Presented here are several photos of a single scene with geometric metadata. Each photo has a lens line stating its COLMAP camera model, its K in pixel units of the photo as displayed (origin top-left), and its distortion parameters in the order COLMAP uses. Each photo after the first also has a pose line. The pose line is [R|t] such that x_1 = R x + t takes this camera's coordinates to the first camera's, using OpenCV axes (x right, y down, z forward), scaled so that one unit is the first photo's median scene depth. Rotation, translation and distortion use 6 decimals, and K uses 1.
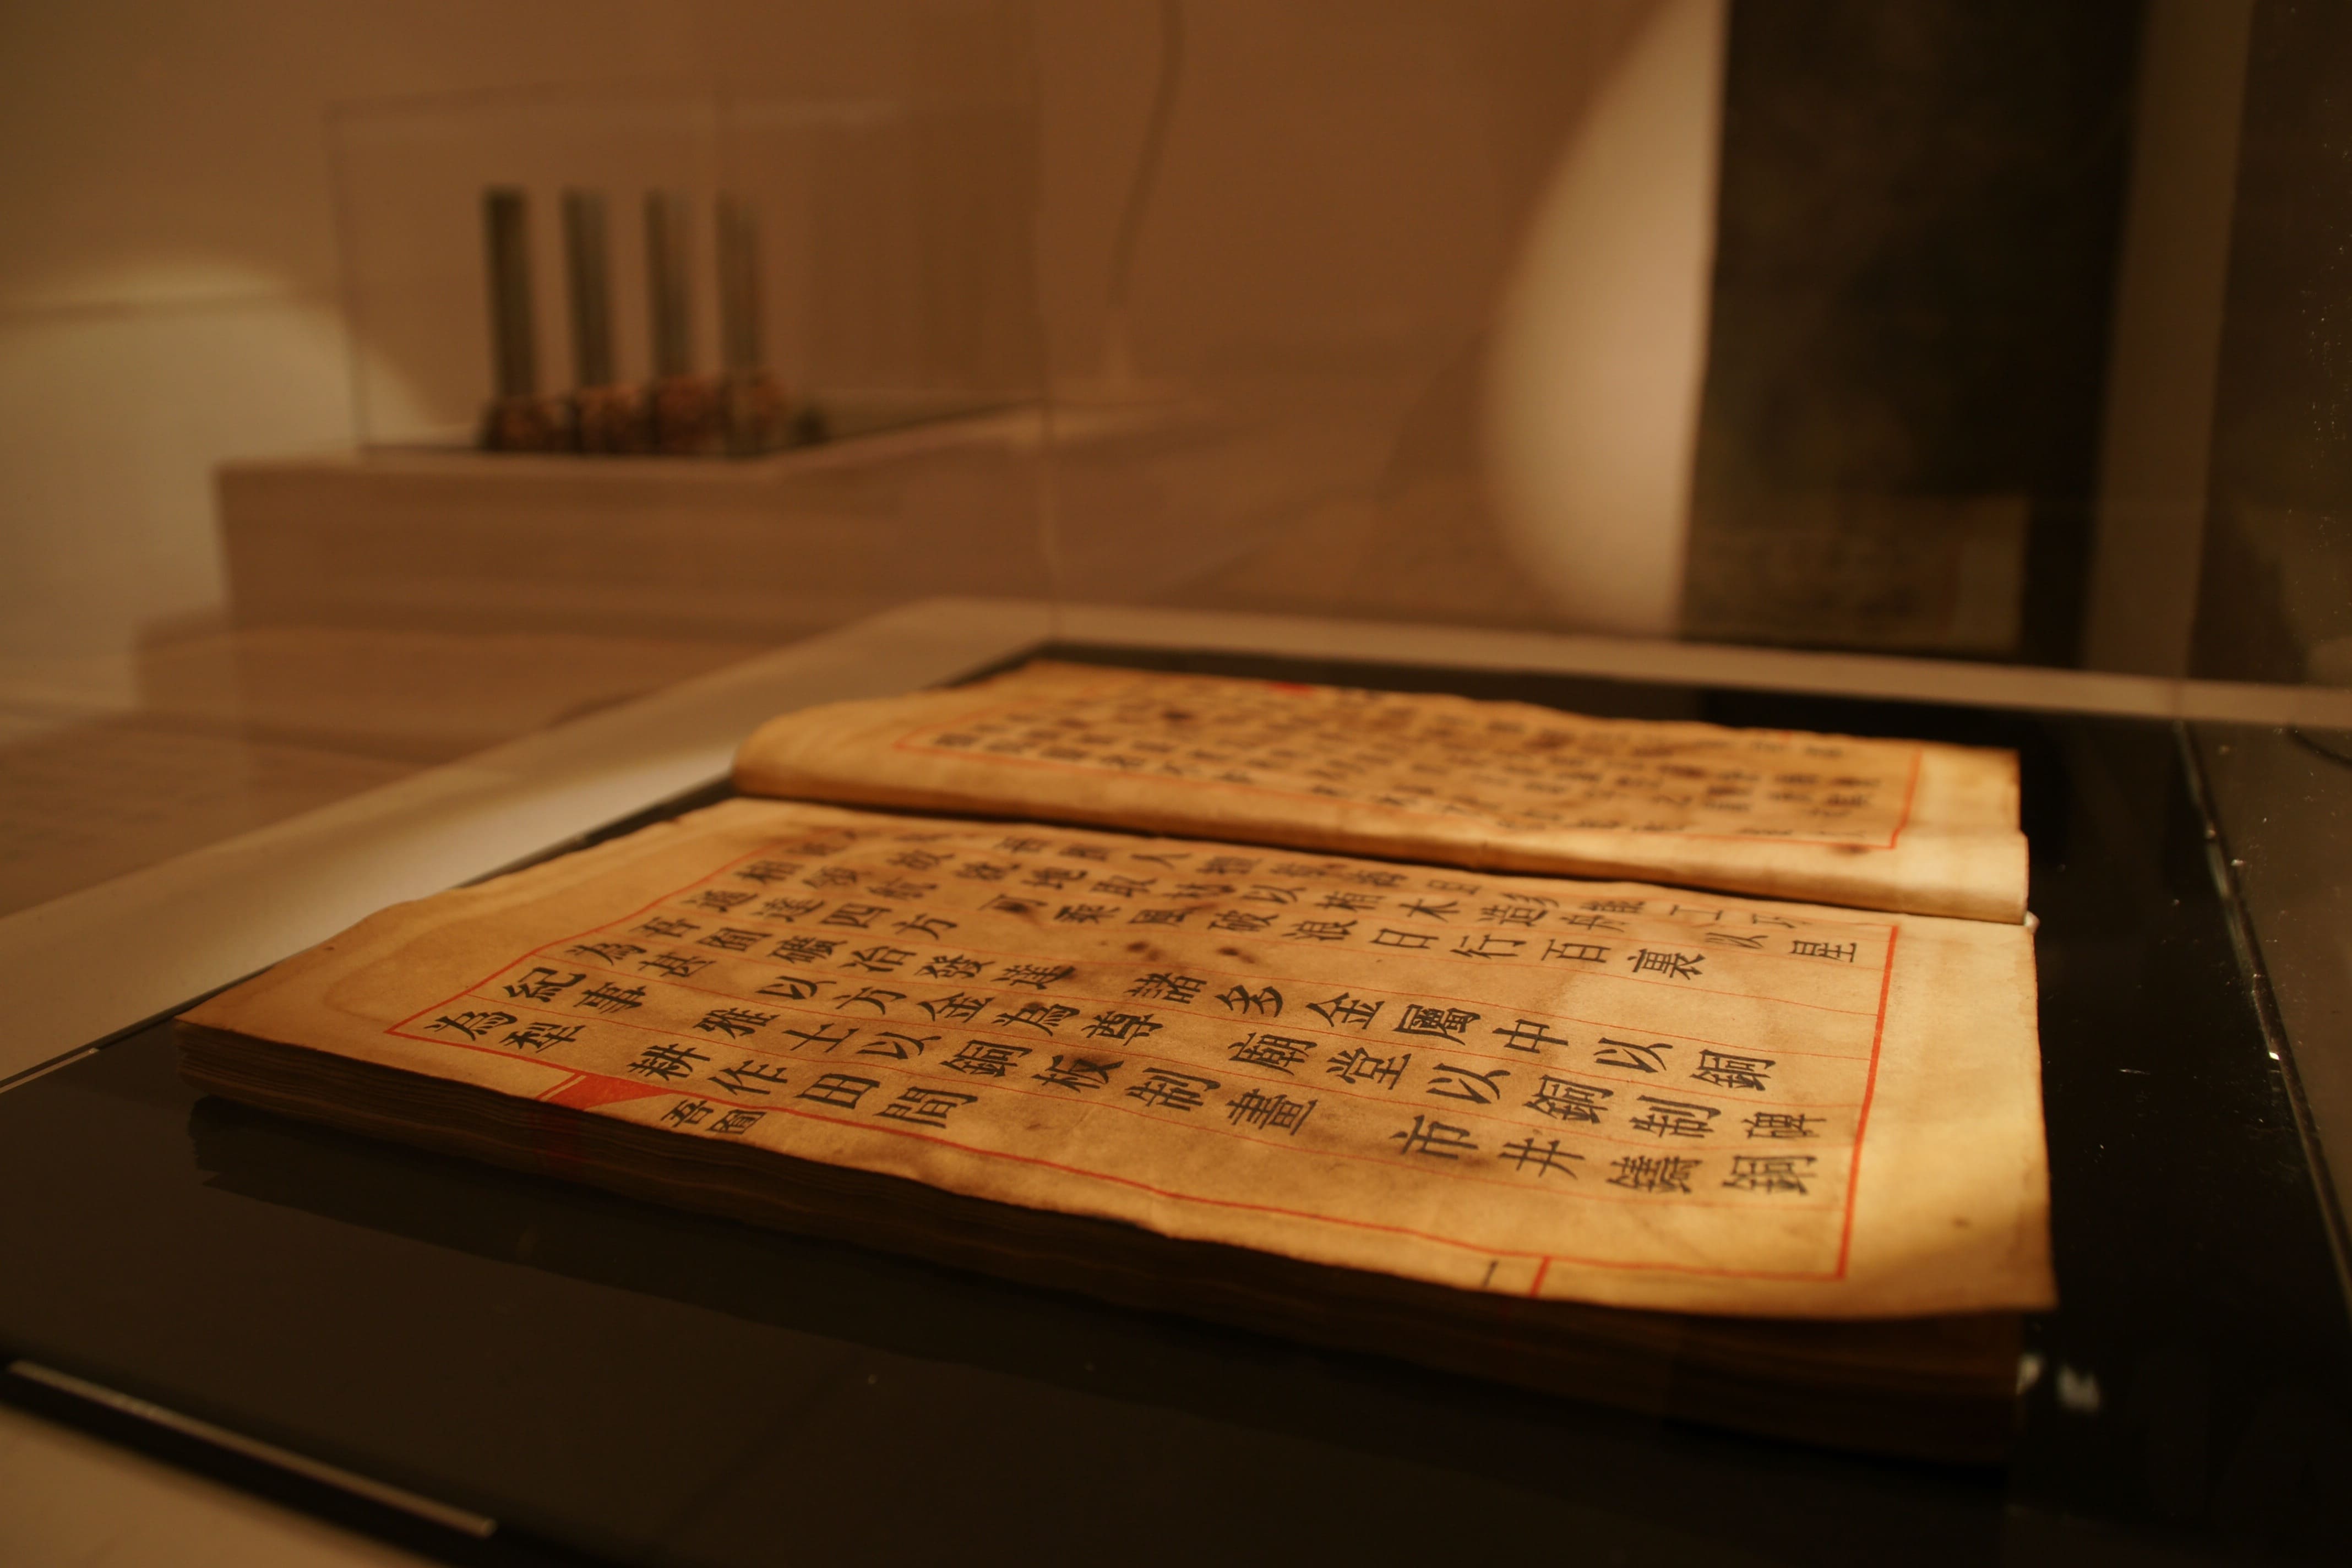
lens RADIAL K [[1853.9, 0, 1176.0], [0, 1853.9, 784.0], [0, 0, 1]] dist [-0.174978, 0.133940]
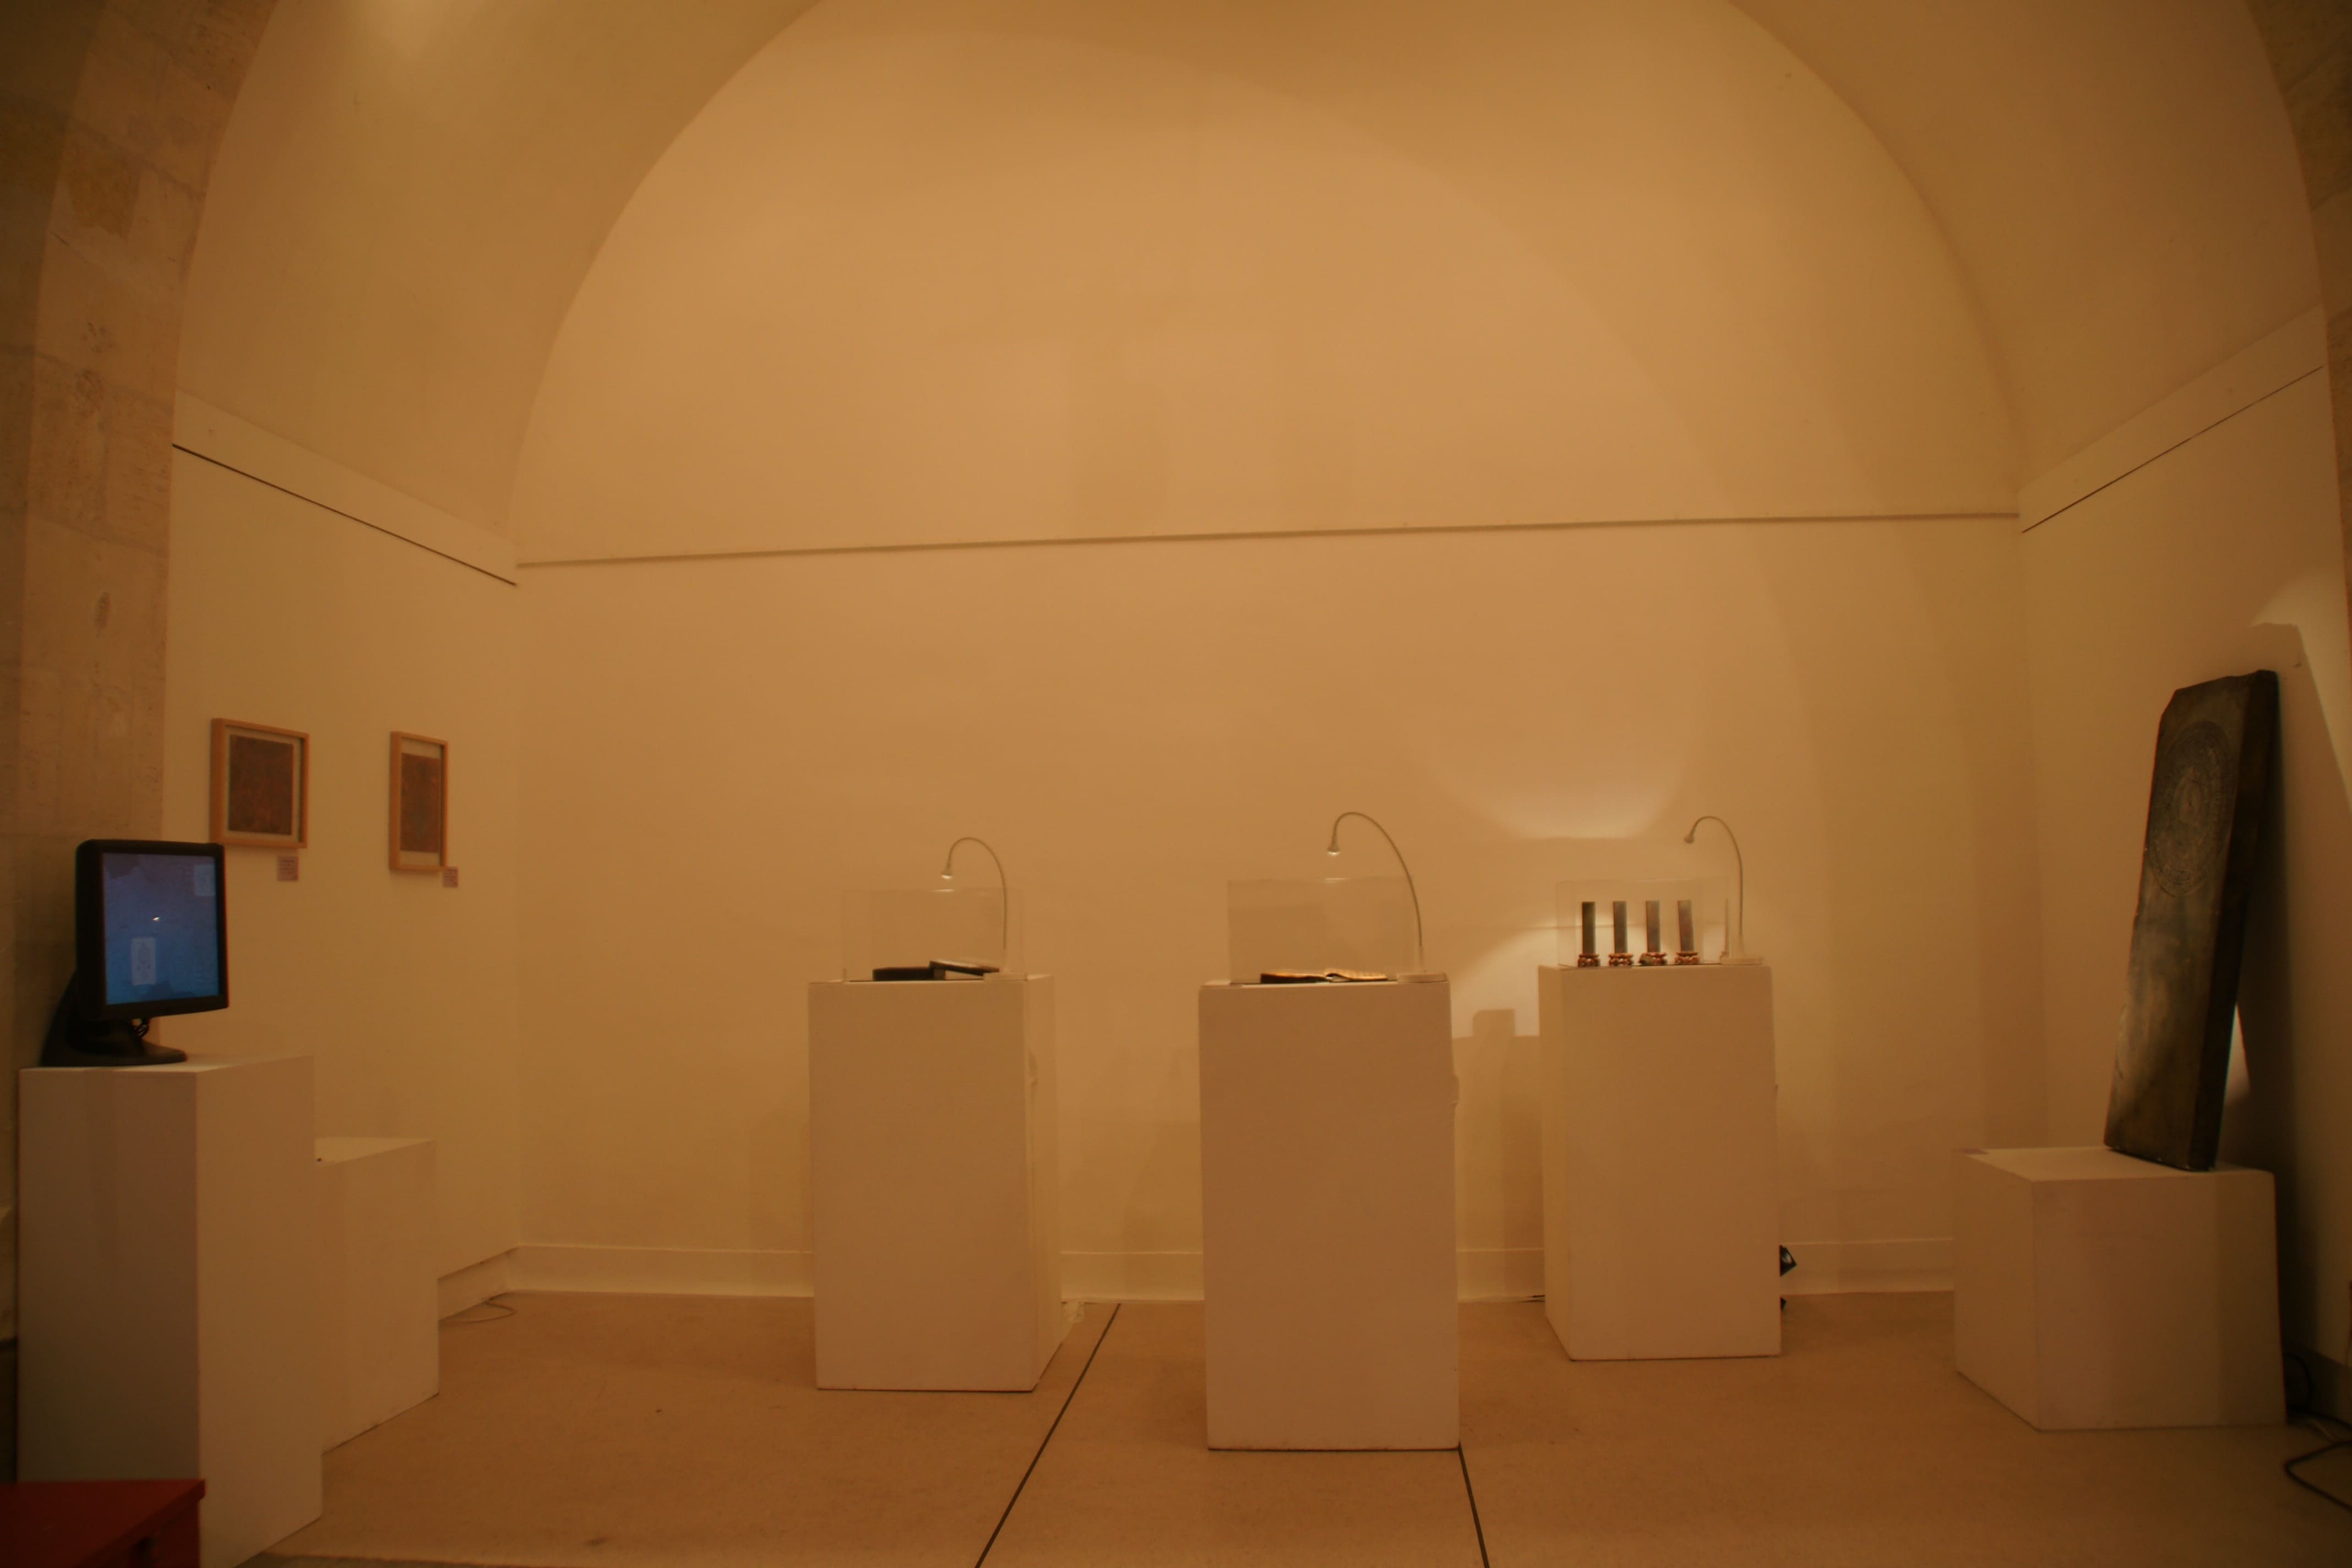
lens RADIAL K [[1853.9, 0, 1176.0], [0, 1853.9, 784.0], [0, 0, 1]] dist [-0.174978, 0.133940]
pose [[0.337796, -0.064469, -0.939009, 2.941052], [-0.252922, 0.954740, -0.156534, 0.275002], [0.906601, 0.290372, 0.306201, -1.098926]]
